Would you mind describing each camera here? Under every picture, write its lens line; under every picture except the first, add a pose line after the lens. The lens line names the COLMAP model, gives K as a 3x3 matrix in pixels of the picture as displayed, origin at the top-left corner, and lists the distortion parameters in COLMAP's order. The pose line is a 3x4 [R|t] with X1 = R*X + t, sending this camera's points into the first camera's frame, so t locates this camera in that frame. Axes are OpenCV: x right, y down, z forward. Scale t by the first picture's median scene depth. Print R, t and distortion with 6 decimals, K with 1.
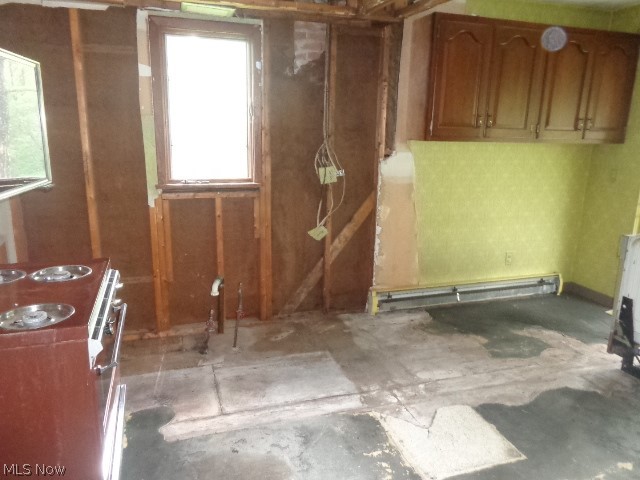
lens RADIAL K [[486.7, 0, 319.1], [0, 486.7, 238.5], [0, 0, 1]] dist [0.006150, 0.003728]
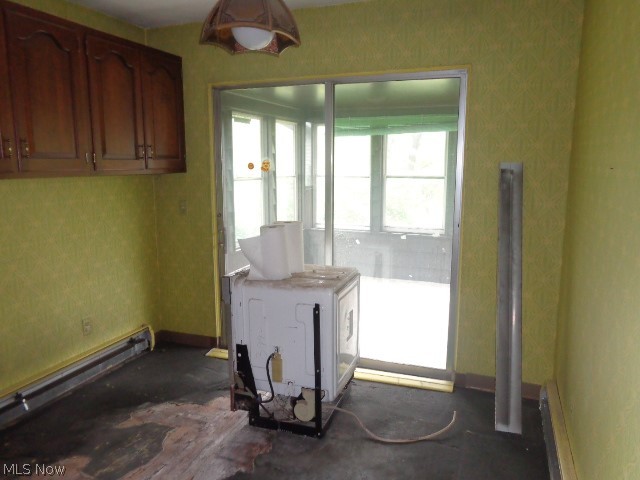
lens RADIAL K [[486.7, 0, 316.6], [0, 486.7, 237.5], [0, 0, 1]] dist [0.006150, 0.003728]
pose [[0.632009, -0.147551, 0.760785, 0.064757], [0.195988, 0.980226, 0.027297, -0.052983], [-0.749769, 0.131852, 0.648430, 0.249191]]
